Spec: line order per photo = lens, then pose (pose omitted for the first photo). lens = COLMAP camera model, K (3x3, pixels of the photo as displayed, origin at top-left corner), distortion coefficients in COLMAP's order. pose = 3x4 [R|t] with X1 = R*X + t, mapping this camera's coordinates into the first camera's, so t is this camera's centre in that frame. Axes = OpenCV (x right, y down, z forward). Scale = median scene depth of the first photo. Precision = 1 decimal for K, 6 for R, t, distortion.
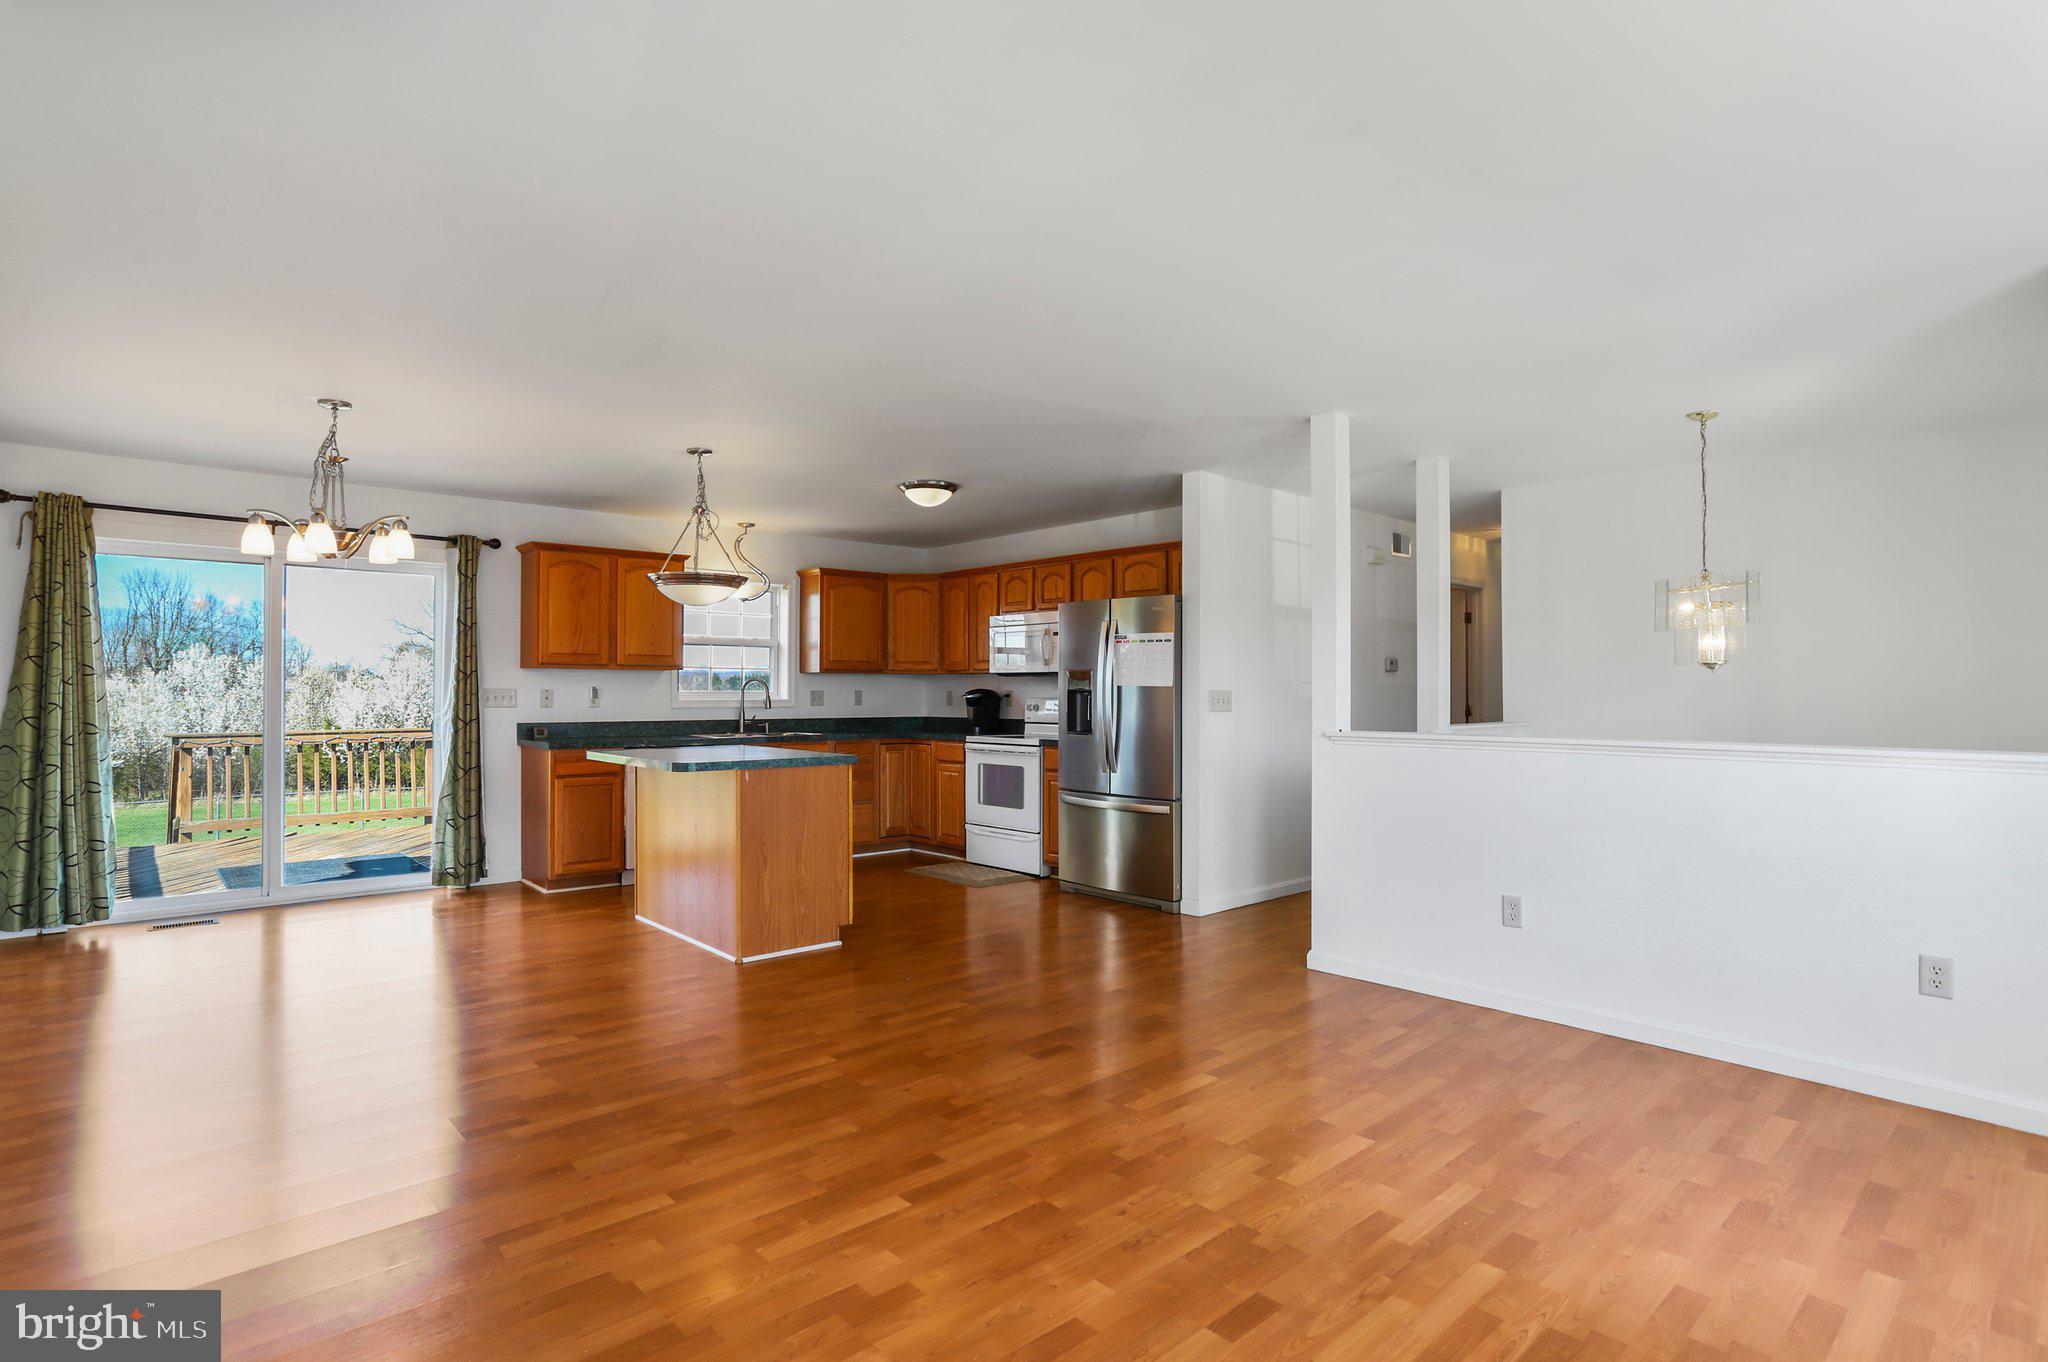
lens RADIAL K [[1032.9, 0, 1000.1], [0, 1032.9, 680.6], [0, 0, 1]] dist [0.000848, 0.000638]
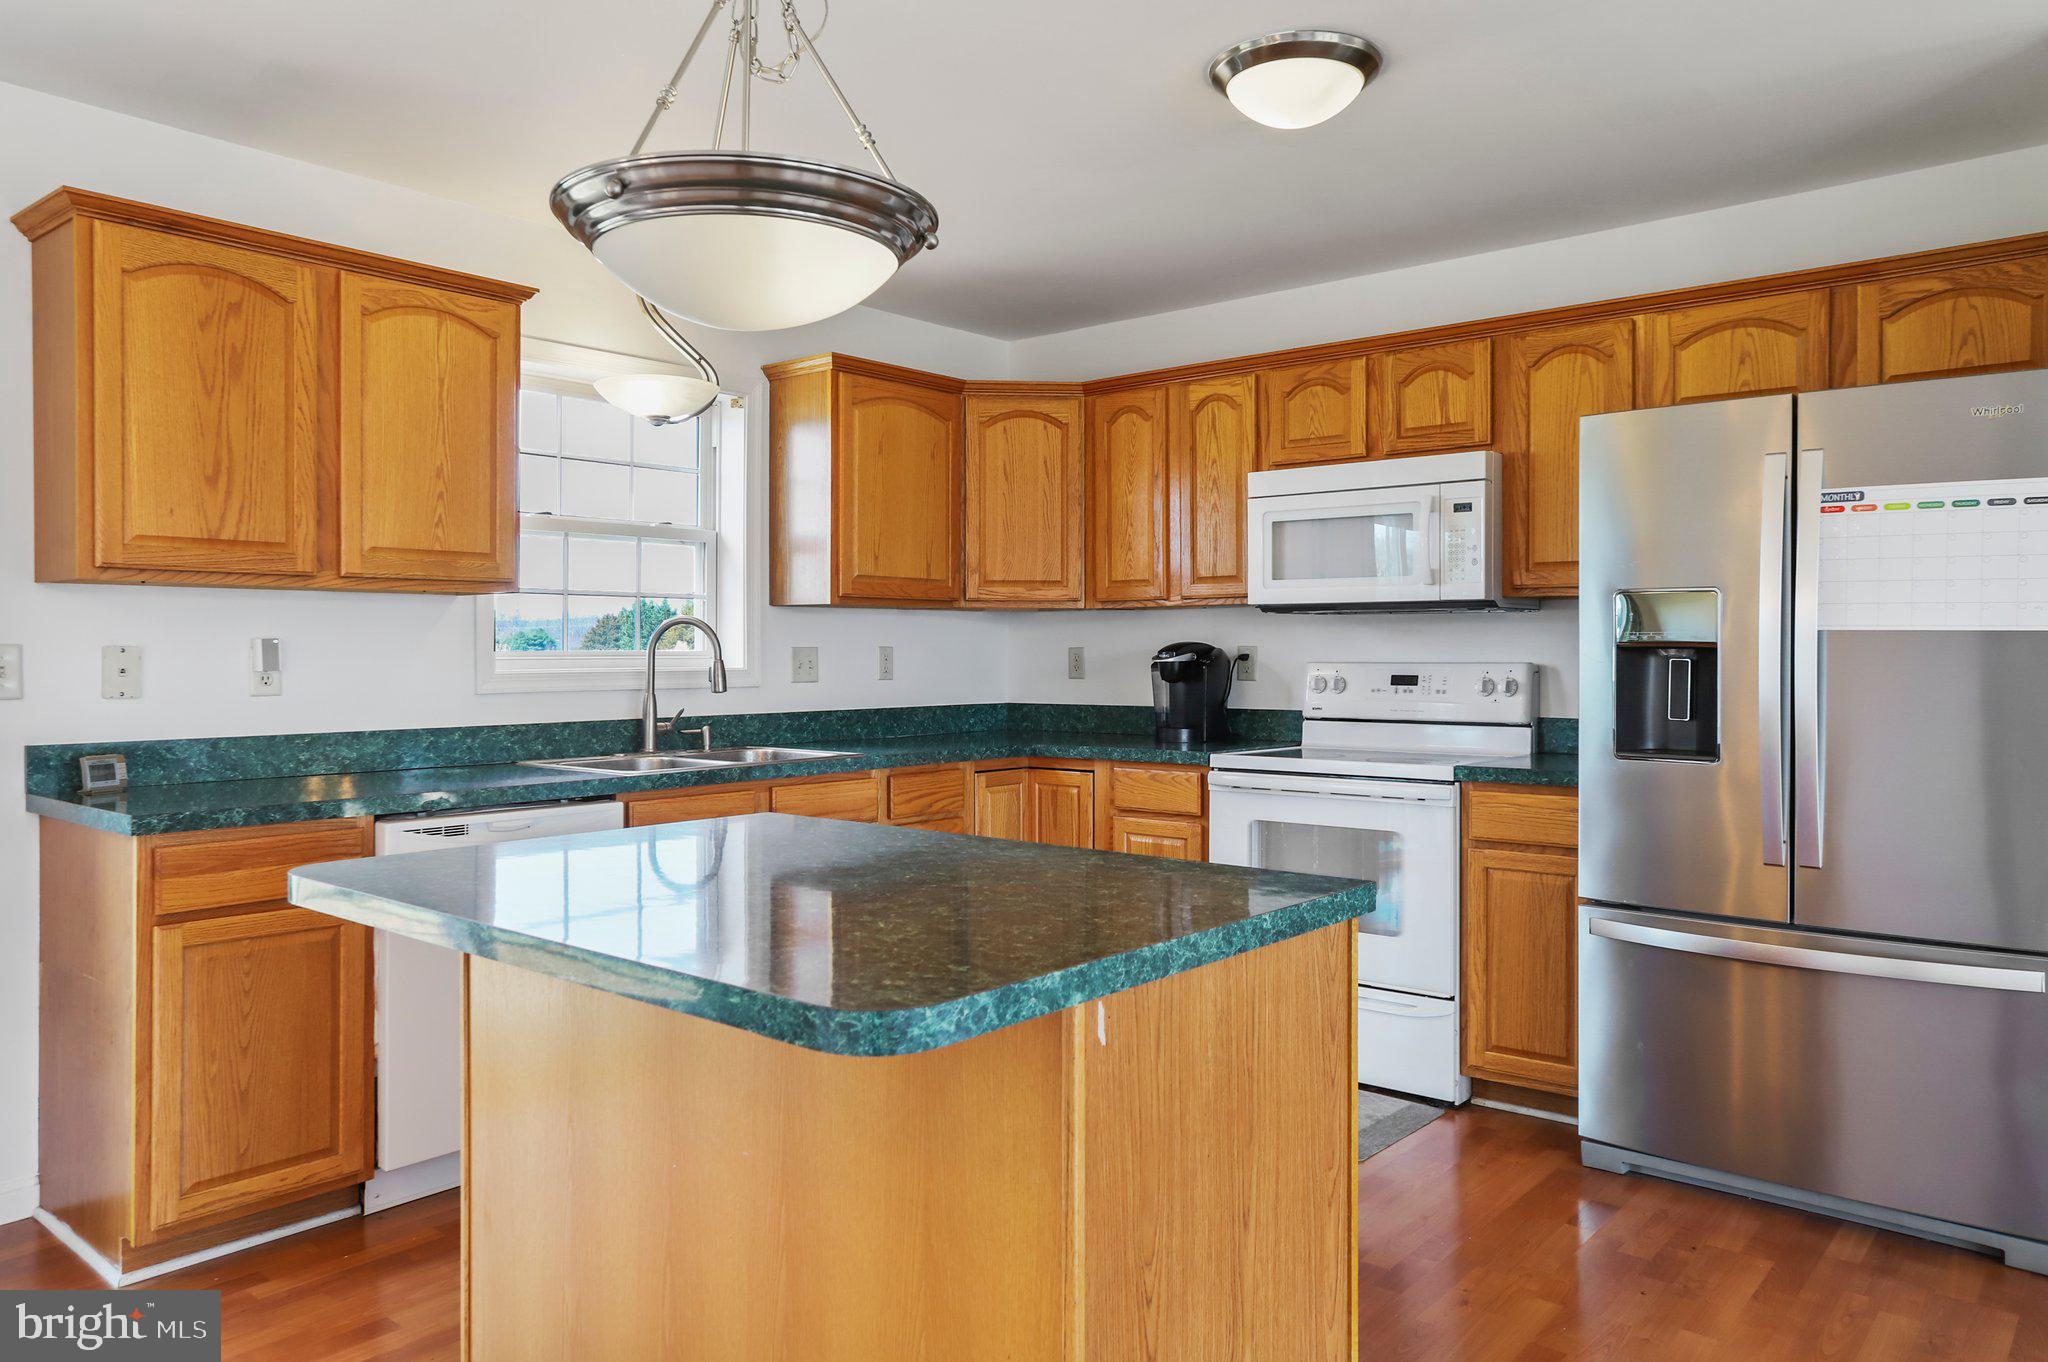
lens RADIAL K [[1425.0, 0, 1030.6], [0, 1425.0, 647.2], [0, 0, 1]] dist [0.024530, 0.004550]
pose [[0.987757, -0.002748, 0.155979, -0.196175], [0.001171, 0.999947, 0.010204, 0.004081], [-0.155999, -0.009896, 0.987708, 0.437852]]
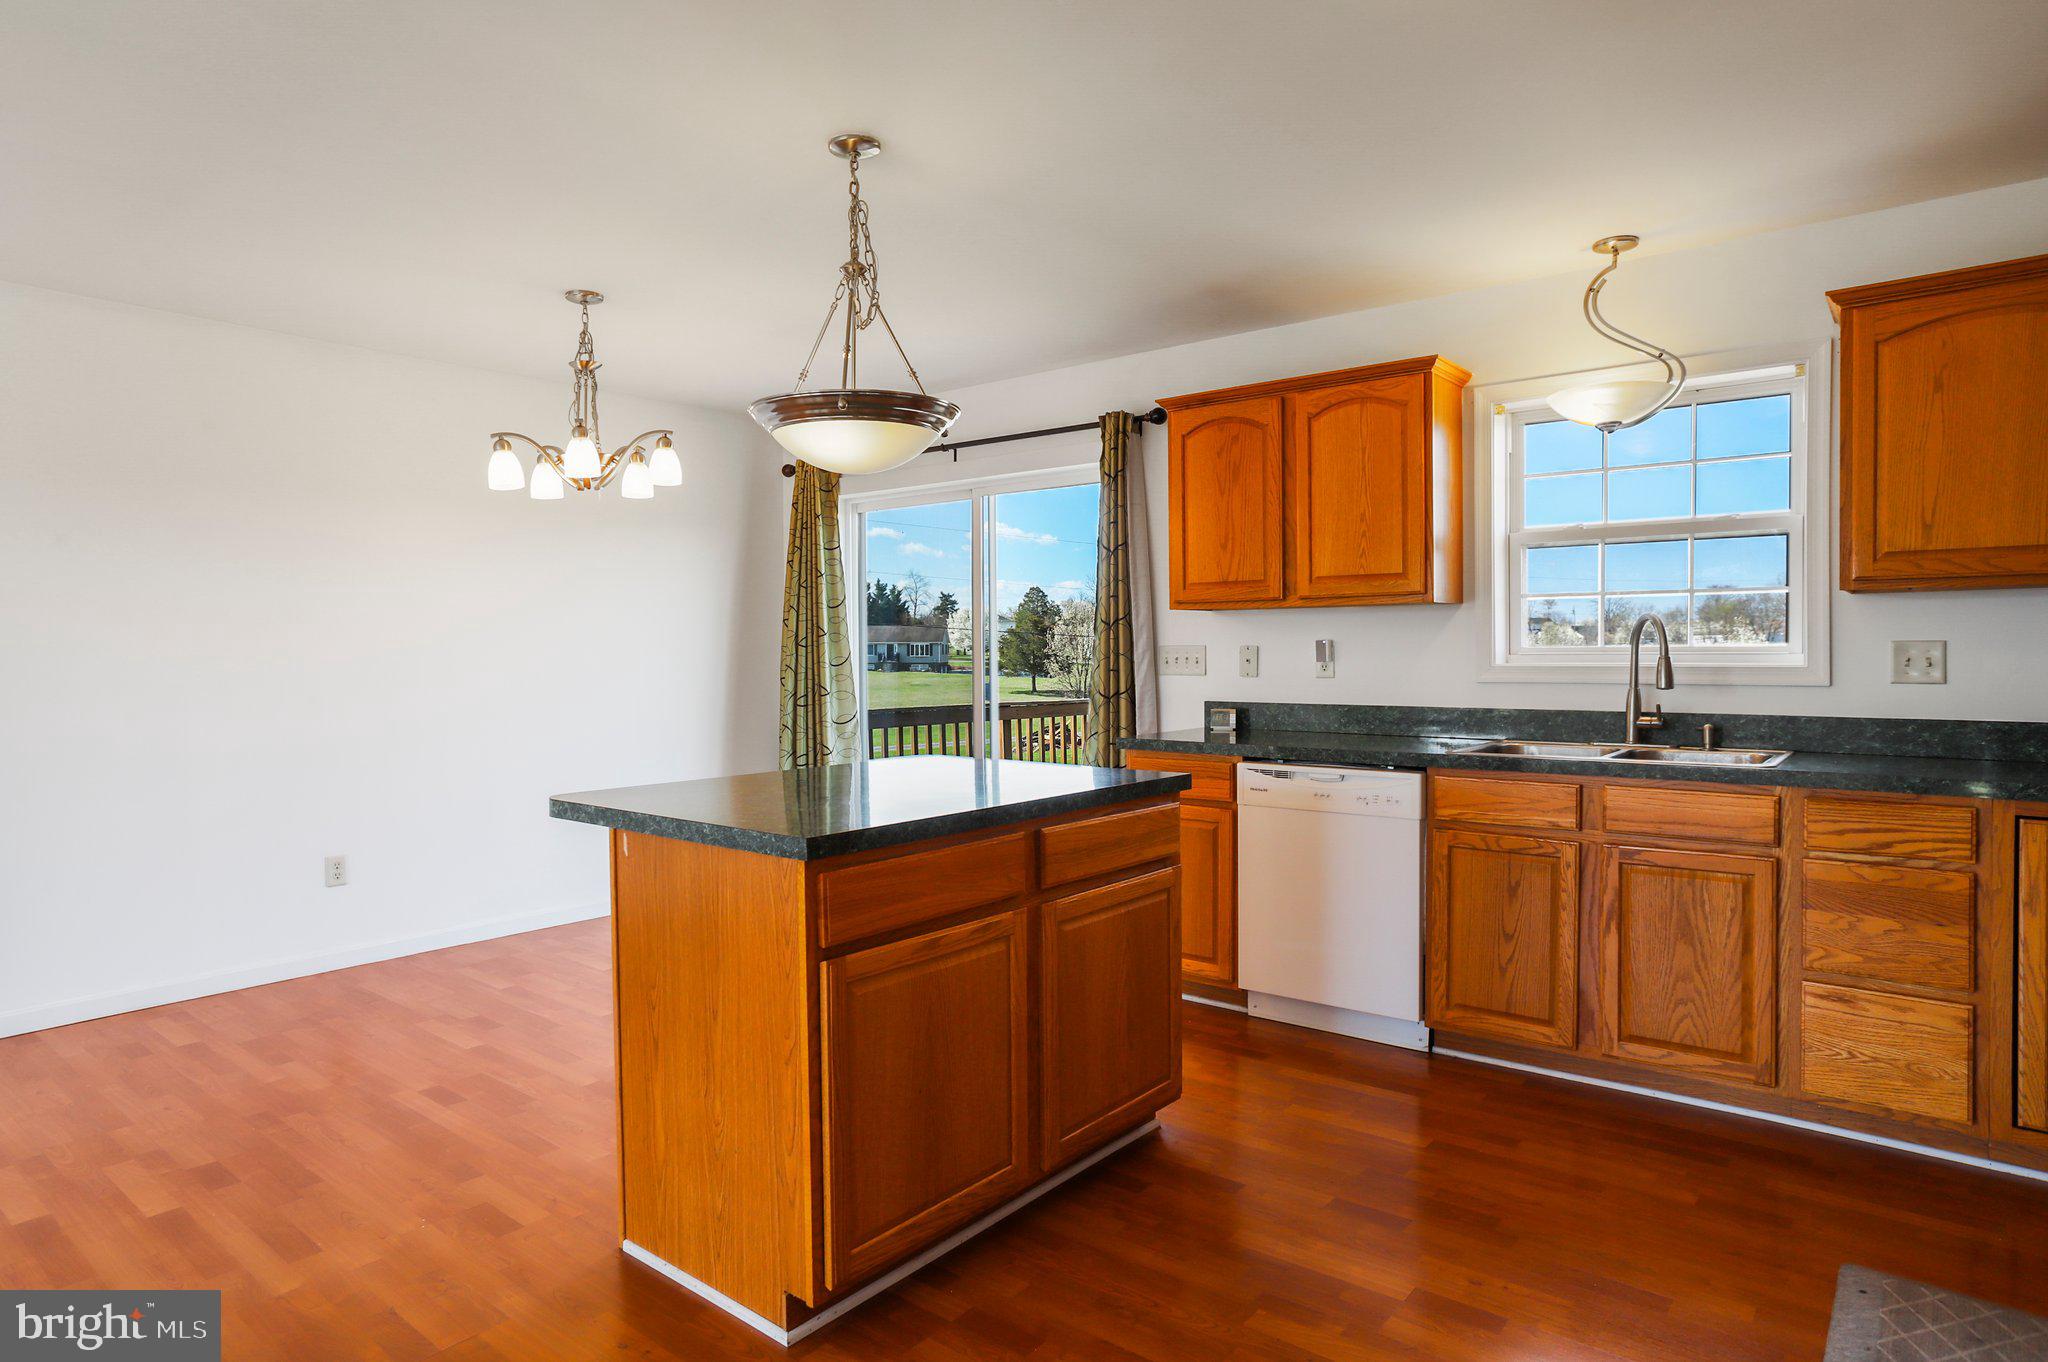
lens RADIAL K [[1162.0, 0, 959.3], [0, 1162.0, 659.1], [0, 0, 1]] dist [-0.022490, 0.000239]
pose [[0.158546, 0.005719, -0.987335, 0.171554], [0.019426, 0.999772, 0.008911, 0.006573], [0.987160, -0.020593, 0.158399, 0.674110]]
